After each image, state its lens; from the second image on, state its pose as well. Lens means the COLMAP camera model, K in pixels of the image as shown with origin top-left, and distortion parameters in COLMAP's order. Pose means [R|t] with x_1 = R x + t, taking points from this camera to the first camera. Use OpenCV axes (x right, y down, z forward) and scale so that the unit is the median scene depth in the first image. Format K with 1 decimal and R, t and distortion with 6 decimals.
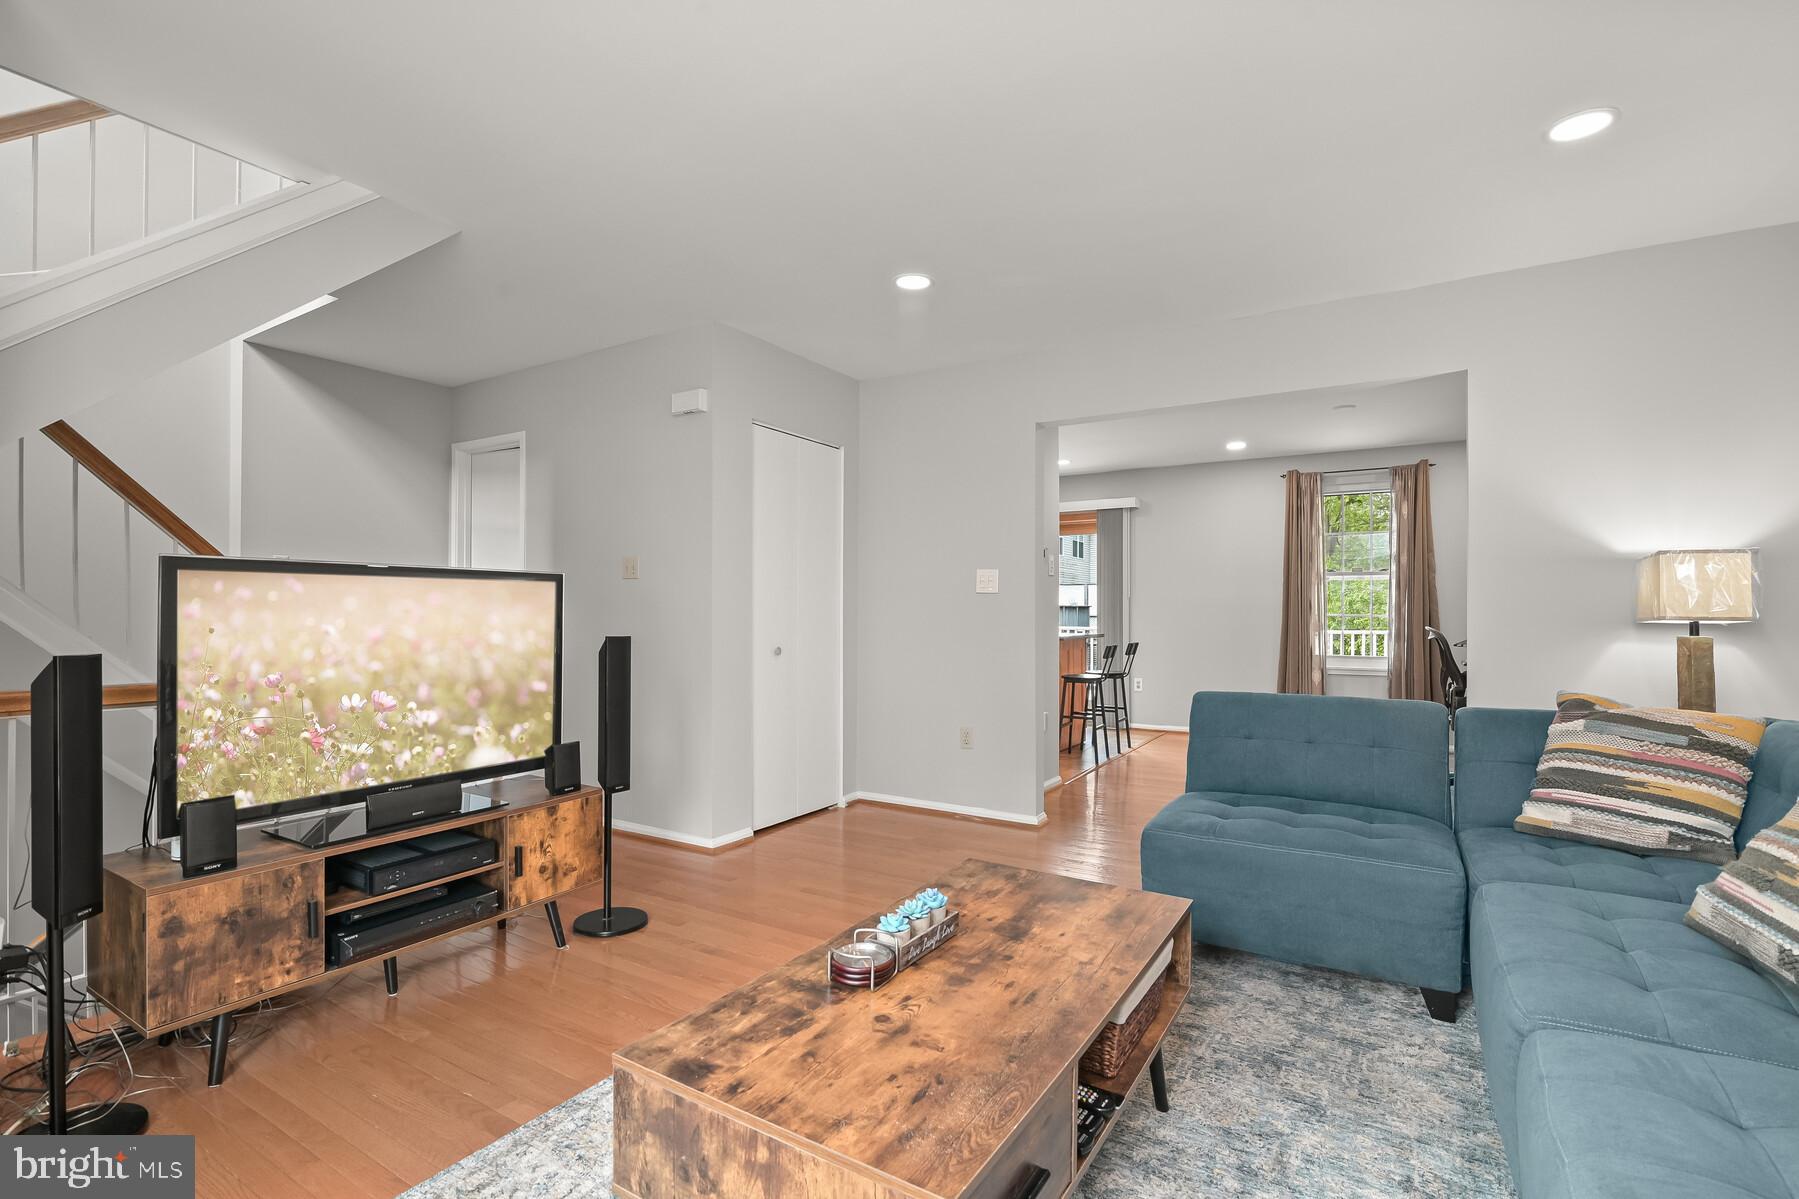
lens RADIAL K [[835.6, 0, 895.2], [0, 835.6, 603.7], [0, 0, 1]] dist [-0.021441, 0.001668]
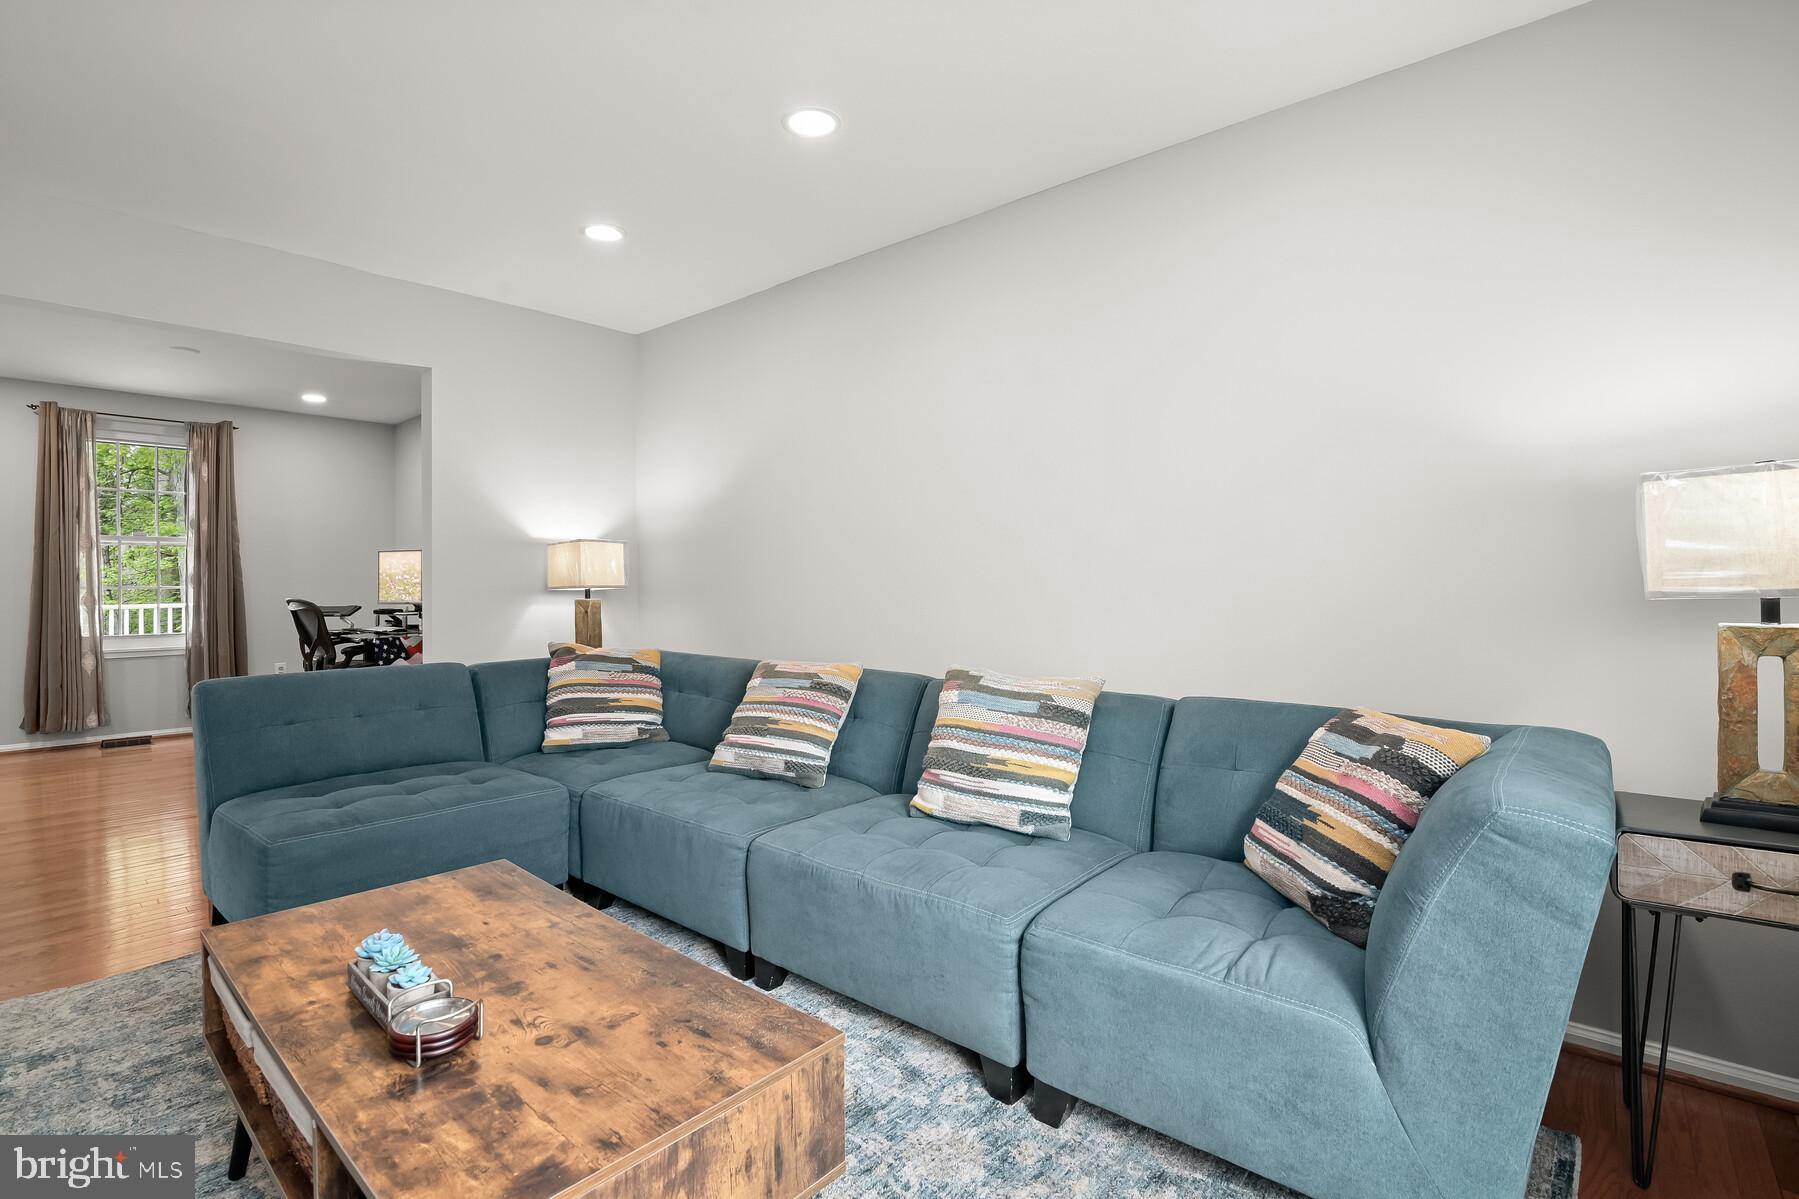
lens RADIAL K [[835.6, 0, 902.2], [0, 835.6, 586.4], [0, 0, 1]] dist [-0.021441, 0.001668]
pose [[0.146338, -0.008538, 0.989198, -0.498713], [-0.006616, 0.999932, 0.009609, -0.000311], [-0.989213, -0.007950, 0.146271, 0.293817]]
